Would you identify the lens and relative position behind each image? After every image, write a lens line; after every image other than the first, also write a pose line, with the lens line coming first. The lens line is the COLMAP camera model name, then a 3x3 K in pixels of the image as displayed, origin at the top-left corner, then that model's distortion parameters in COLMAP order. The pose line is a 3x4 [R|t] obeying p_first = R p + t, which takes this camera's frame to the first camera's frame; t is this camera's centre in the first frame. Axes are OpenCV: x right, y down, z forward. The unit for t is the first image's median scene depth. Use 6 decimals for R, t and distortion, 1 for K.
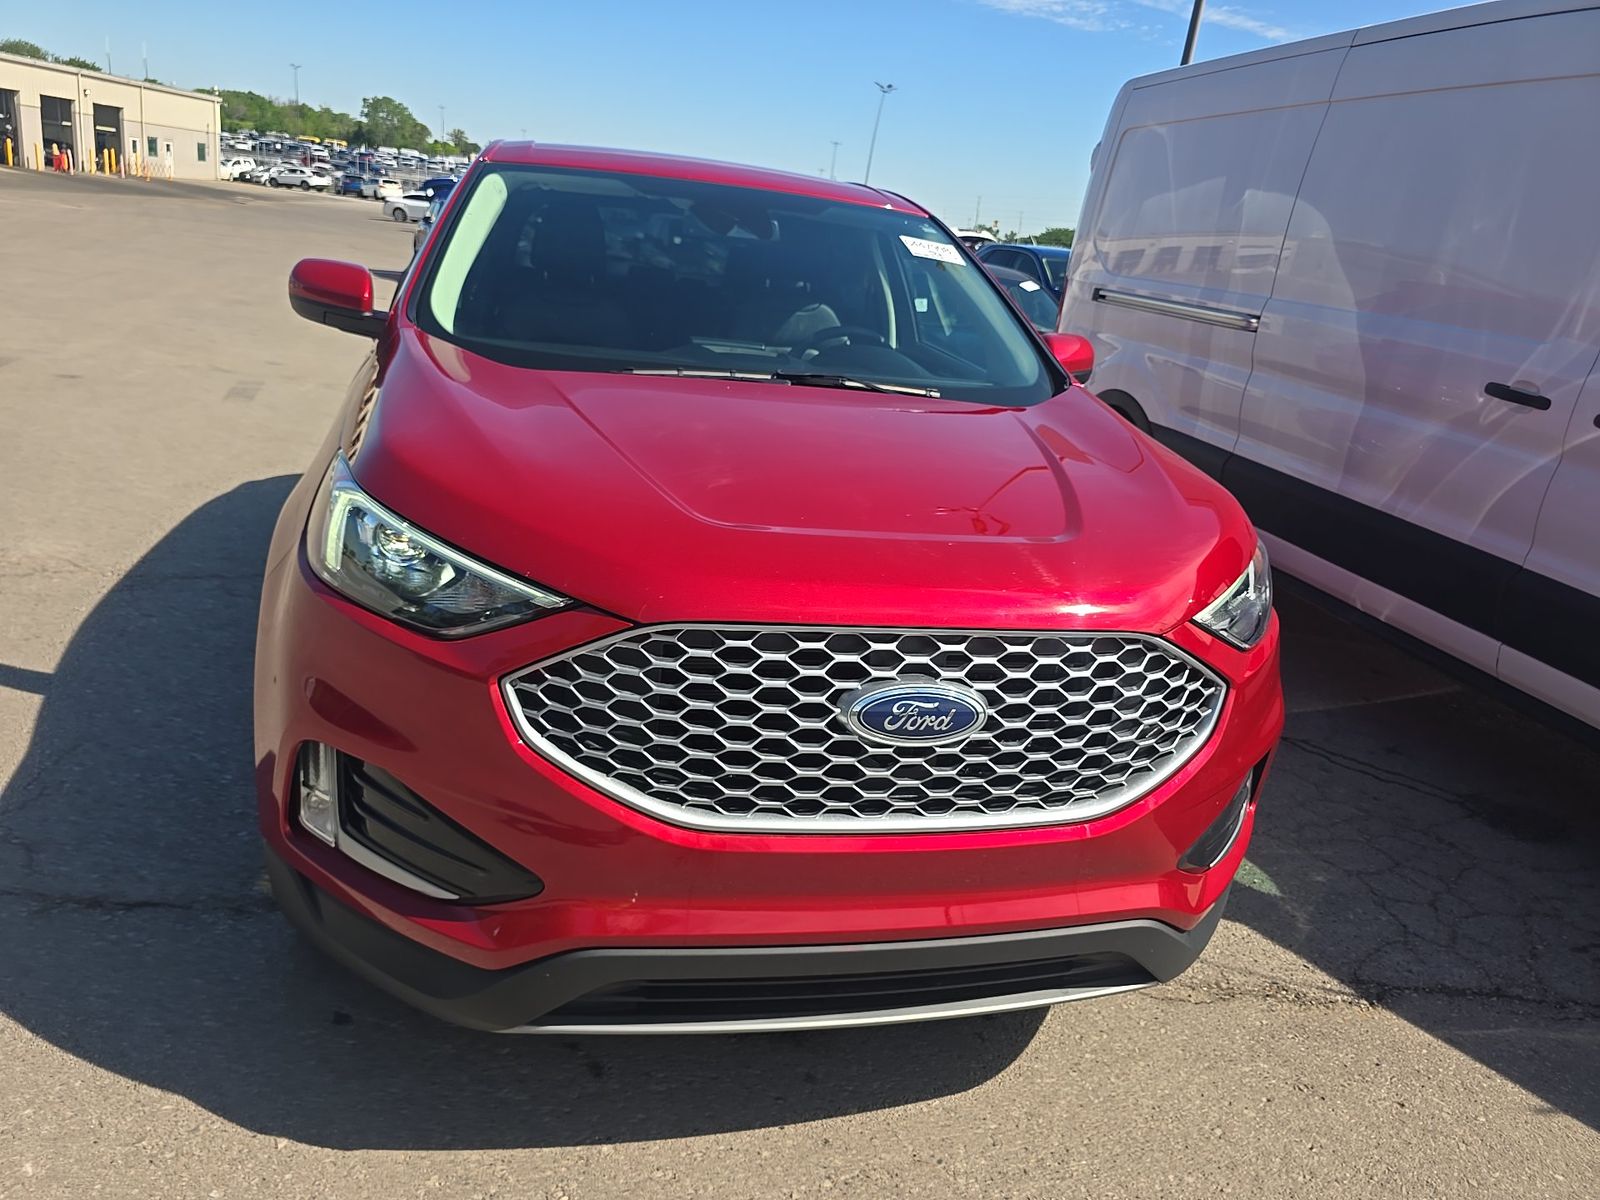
lens RADIAL K [[1099.3, 0, 793.6], [0, 1099.3, 604.9], [0, 0, 1]] dist [0.043421, -0.048134]
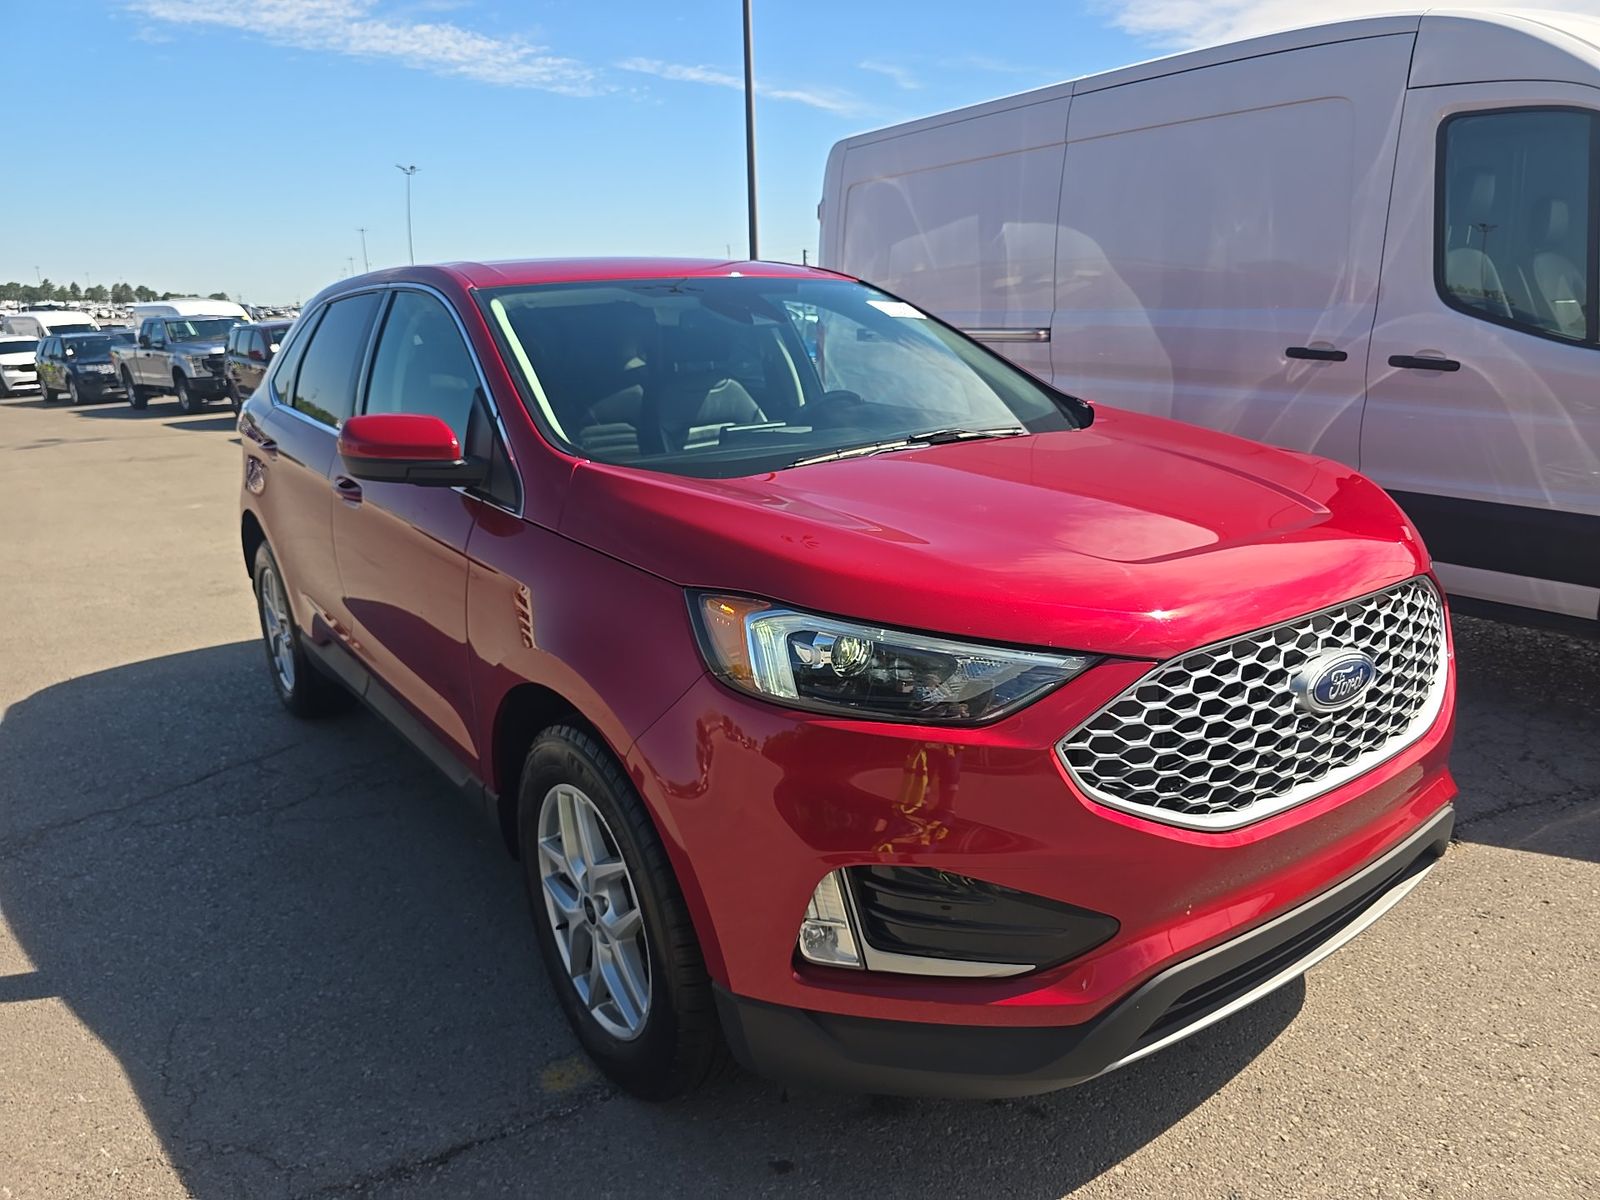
lens RADIAL K [[1099.3, 0, 793.6], [0, 1099.3, 604.9], [0, 0, 1]] dist [0.043421, -0.048134]
pose [[0.914973, -0.234947, 0.328062, -0.366311], [0.251002, 0.967962, -0.006827, -0.054073], [-0.315948, 0.088591, 0.944631, 0.029055]]
